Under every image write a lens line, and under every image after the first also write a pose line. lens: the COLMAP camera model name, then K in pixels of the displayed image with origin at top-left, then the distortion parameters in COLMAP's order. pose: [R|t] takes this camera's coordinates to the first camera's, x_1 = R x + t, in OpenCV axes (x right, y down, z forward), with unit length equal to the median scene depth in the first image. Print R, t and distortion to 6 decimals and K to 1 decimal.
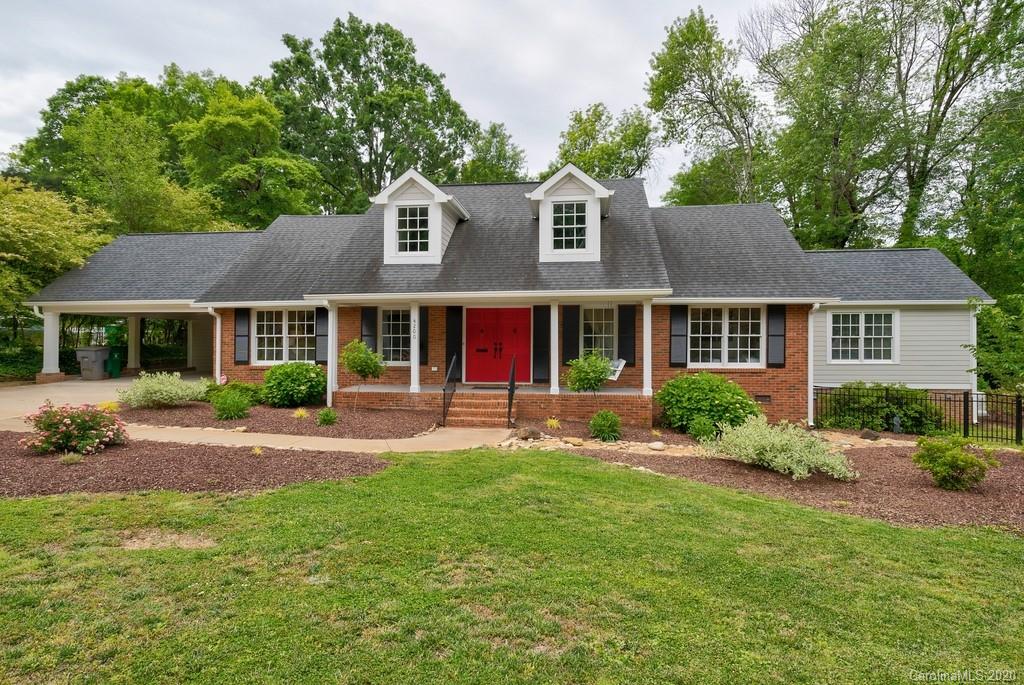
lens RADIAL K [[558.5, 0, 511.7], [0, 558.5, 342.1], [0, 0, 1]] dist [0.013891, 0.000304]
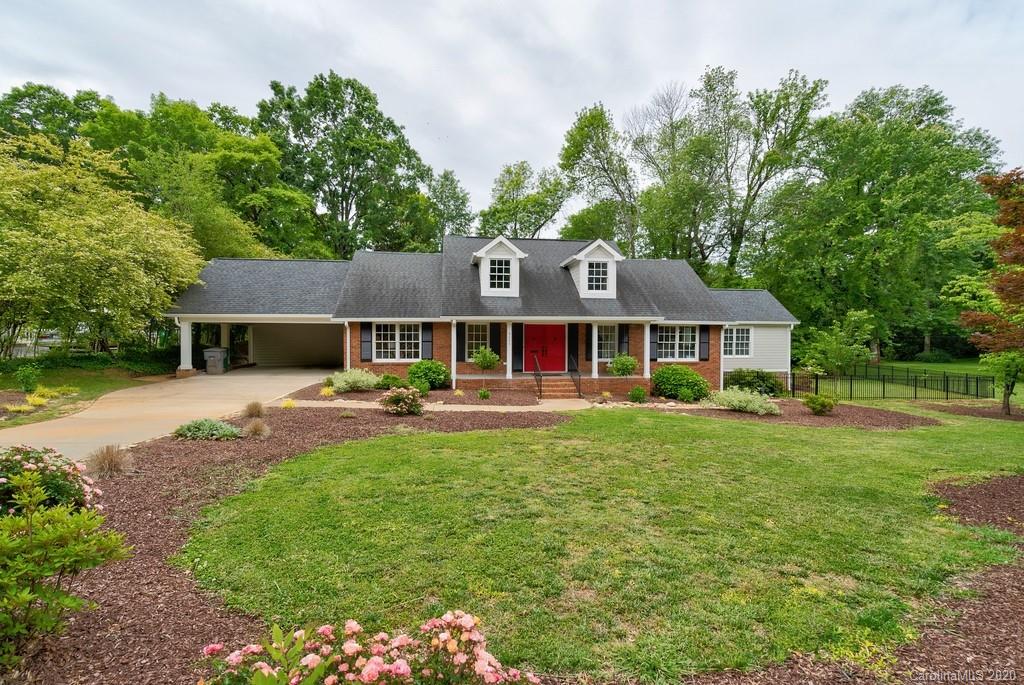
lens RADIAL K [[469.2, 0, 512.0], [0, 469.2, 346.9], [0, 0, 1]] dist [0.002212, 0.000602]
pose [[0.971658, -0.001639, 0.236385, -0.372448], [-0.003110, 0.999801, 0.019714, -0.020625], [-0.236370, -0.019890, 0.971459, -0.229276]]
